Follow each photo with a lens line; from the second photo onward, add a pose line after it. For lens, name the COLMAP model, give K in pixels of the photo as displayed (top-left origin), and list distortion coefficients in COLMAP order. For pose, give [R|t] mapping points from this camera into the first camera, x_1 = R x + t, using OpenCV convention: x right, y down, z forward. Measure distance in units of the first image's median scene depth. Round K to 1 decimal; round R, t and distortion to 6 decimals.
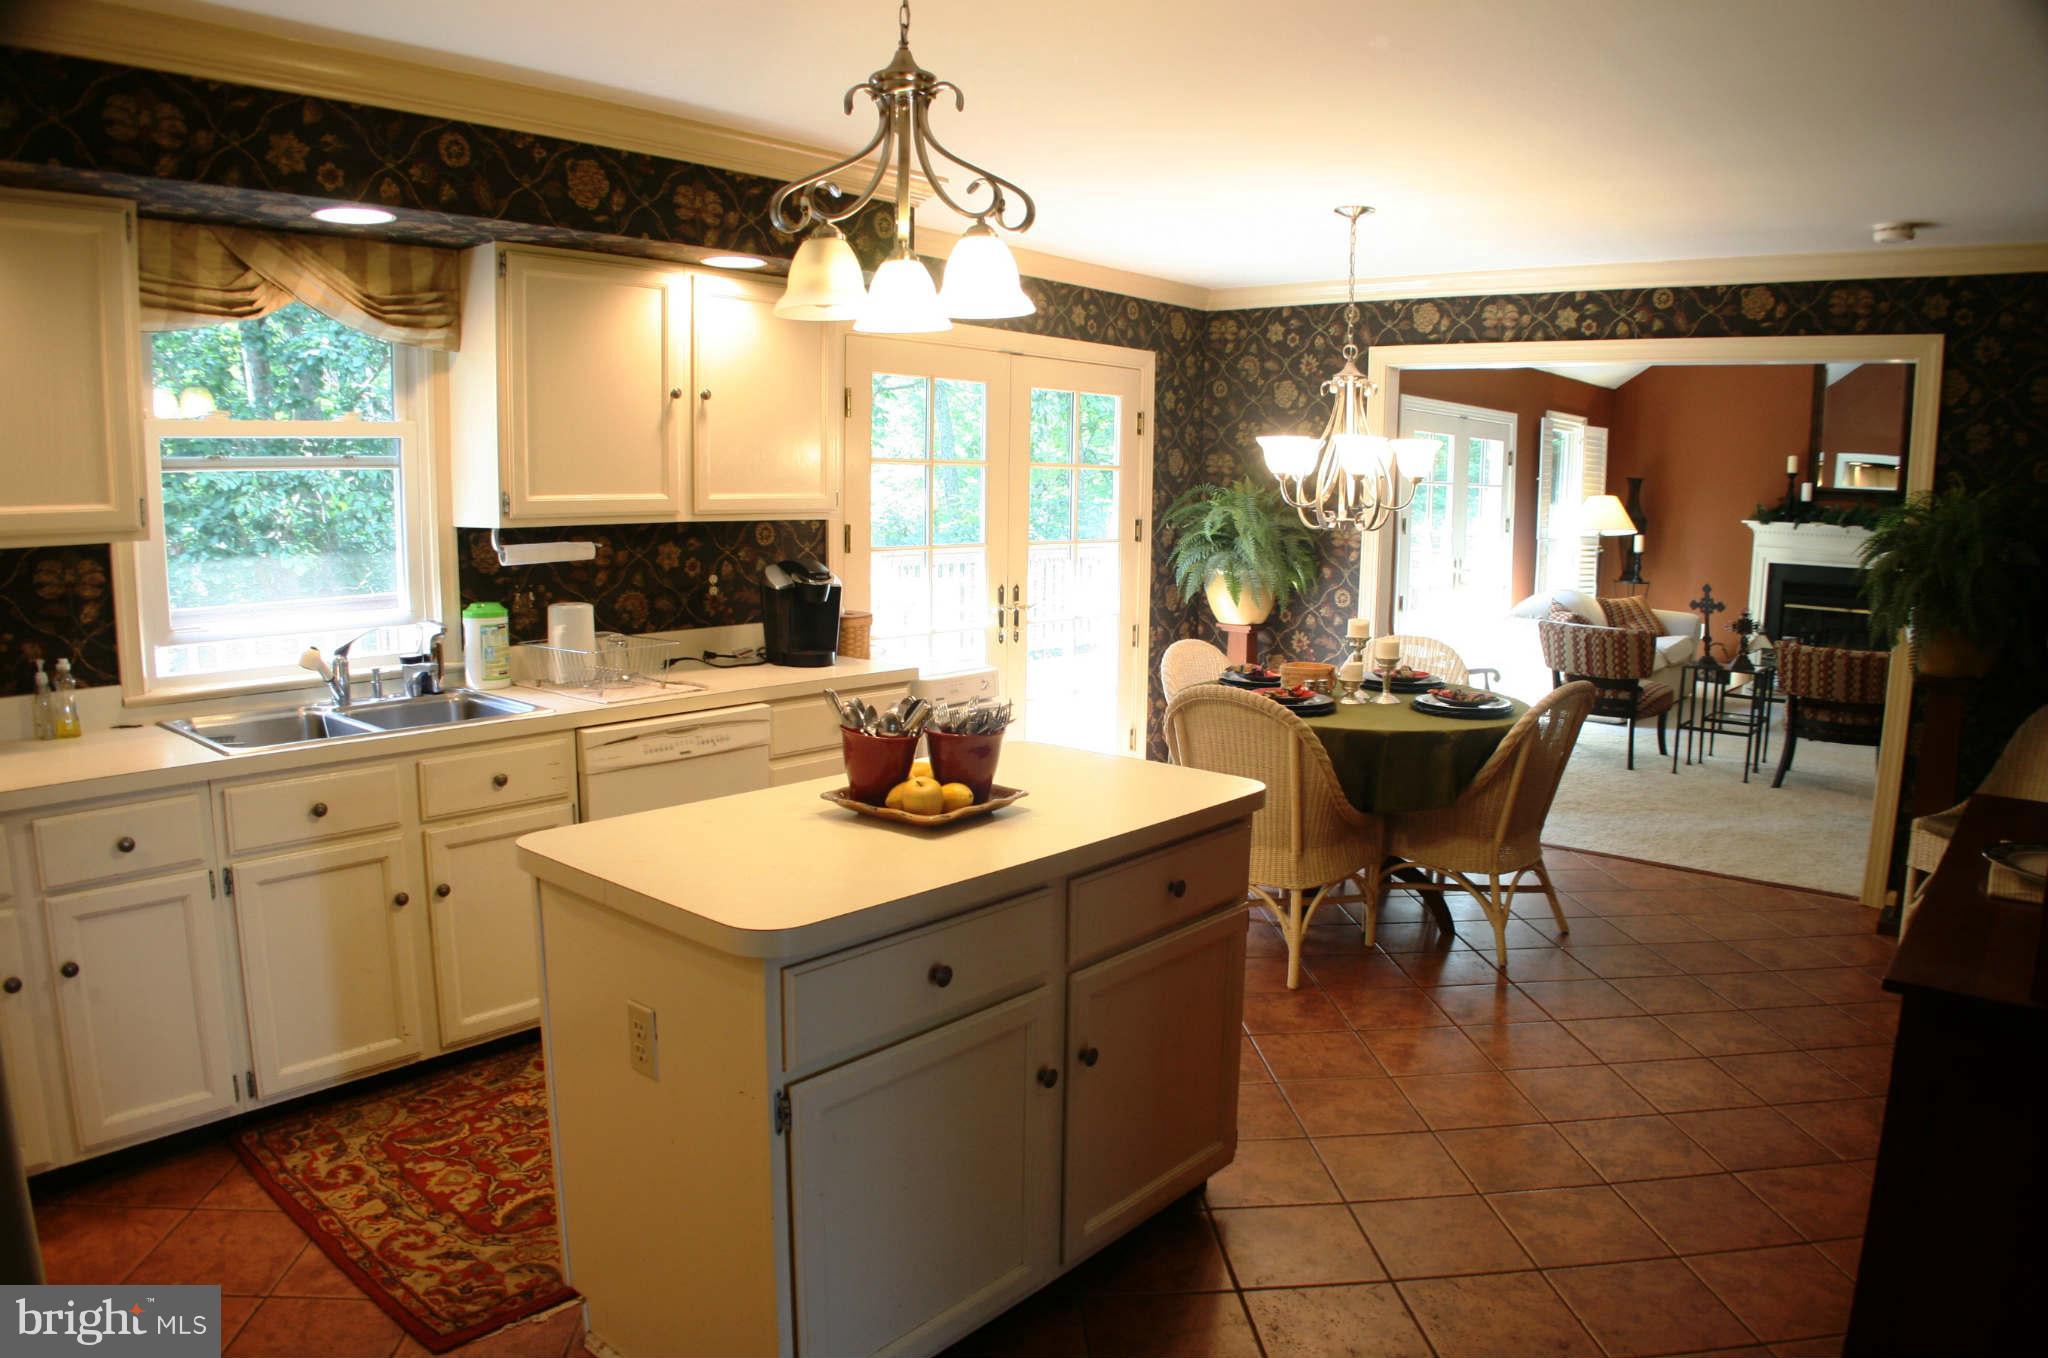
lens RADIAL K [[1341.9, 0, 1024.0], [0, 1341.9, 679.0], [0, 0, 1]] dist [-0.191188, 0.073810]
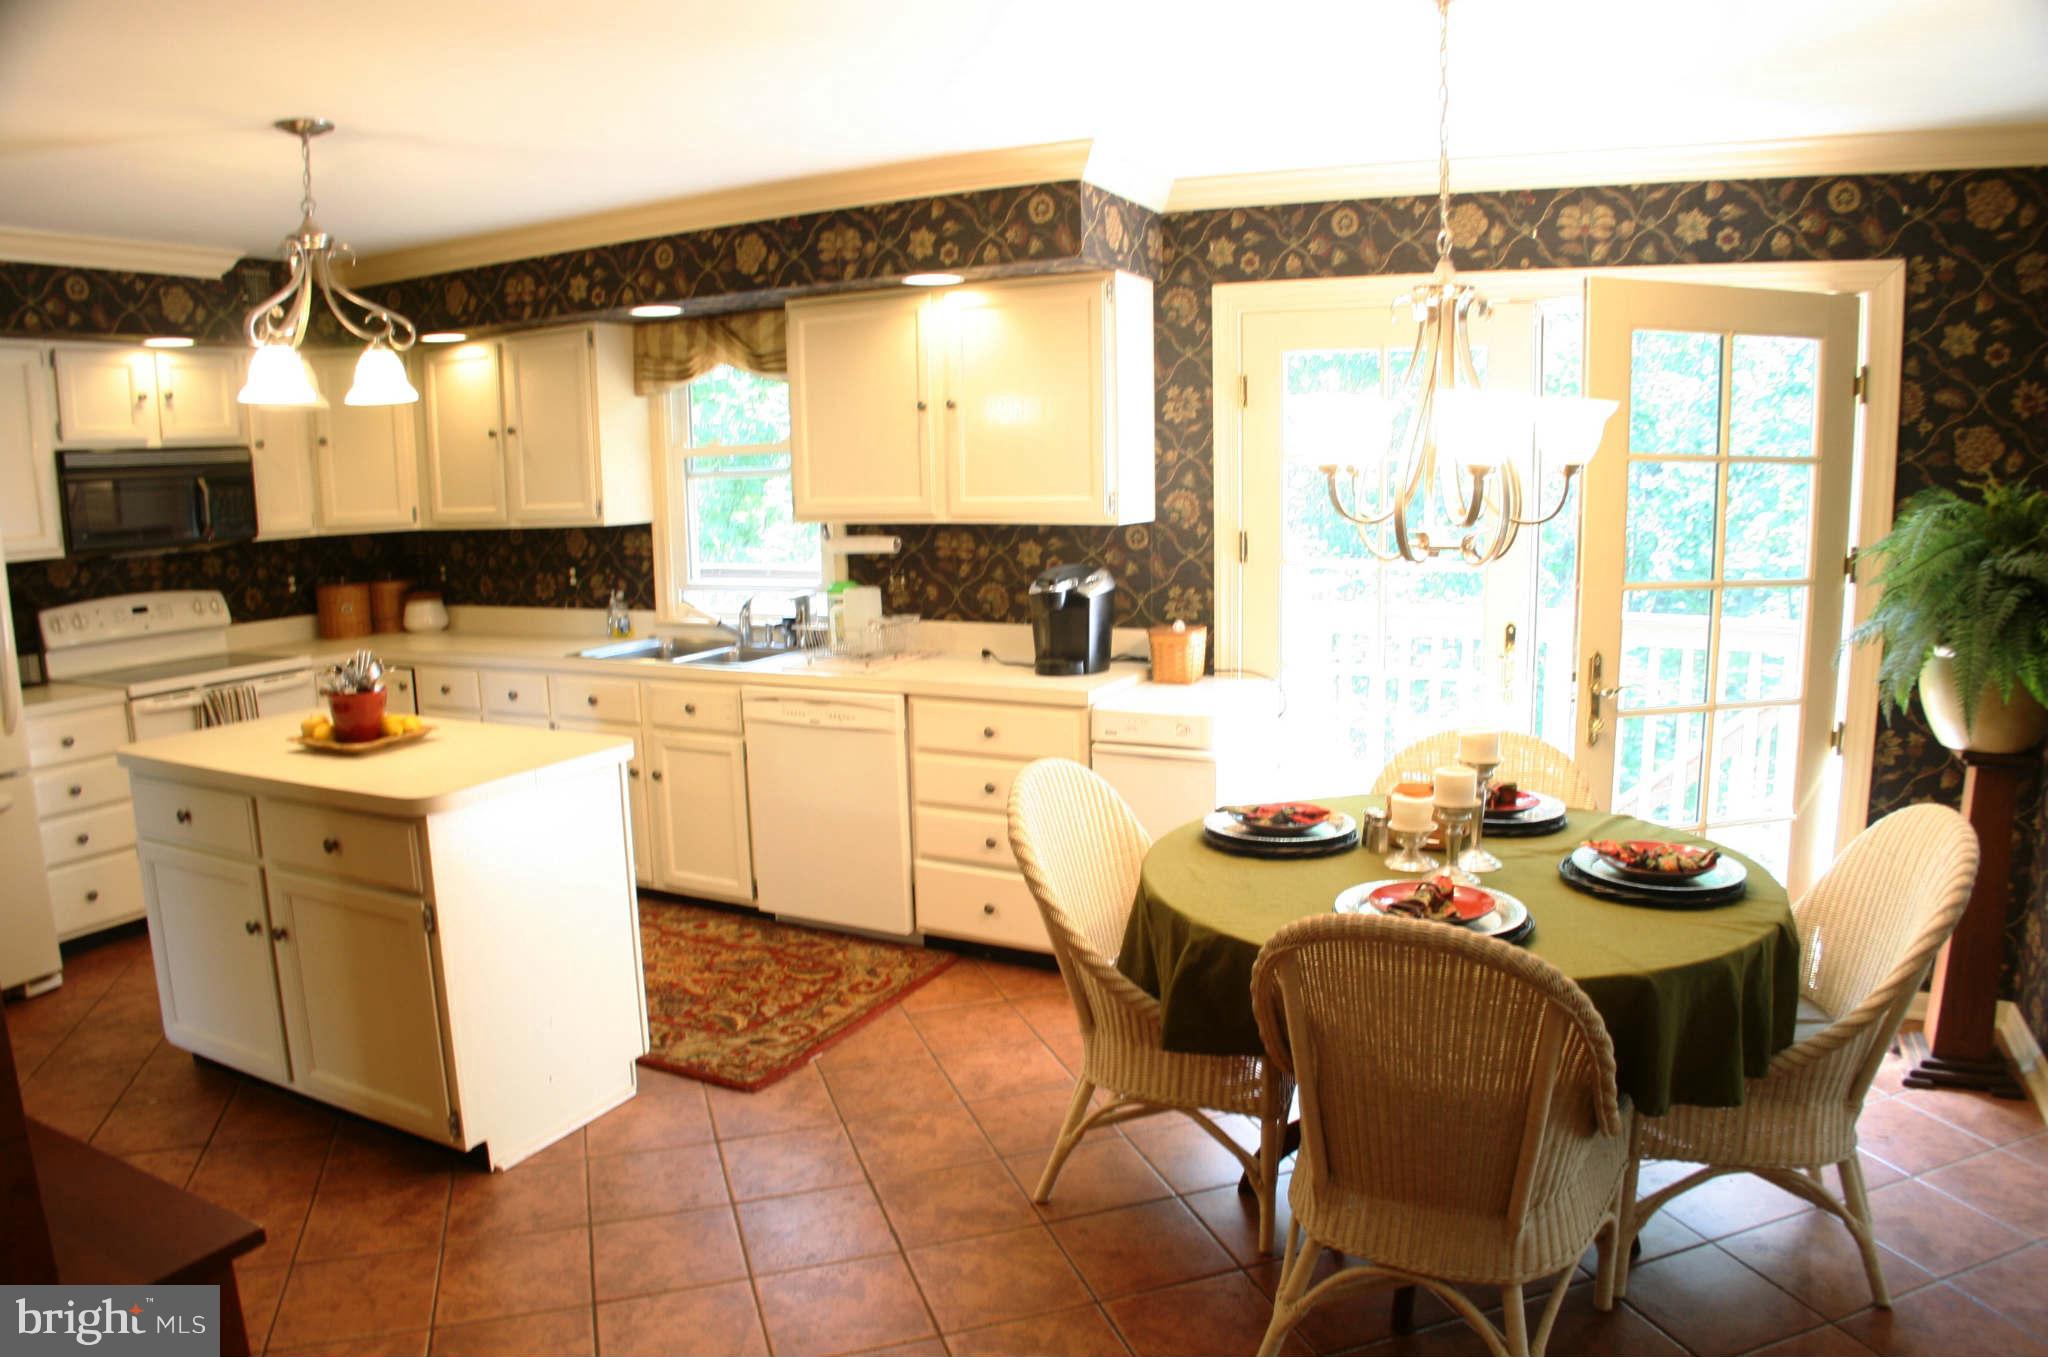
lens RADIAL K [[1341.9, 0, 1024.0], [0, 1341.9, 678.5], [0, 0, 1]] dist [-0.191188, 0.073810]
pose [[0.260613, 0.132039, -0.956372, 0.724115], [-0.120143, 0.987339, 0.103575, -0.099377], [0.957939, 0.087908, 0.273177, 0.673253]]
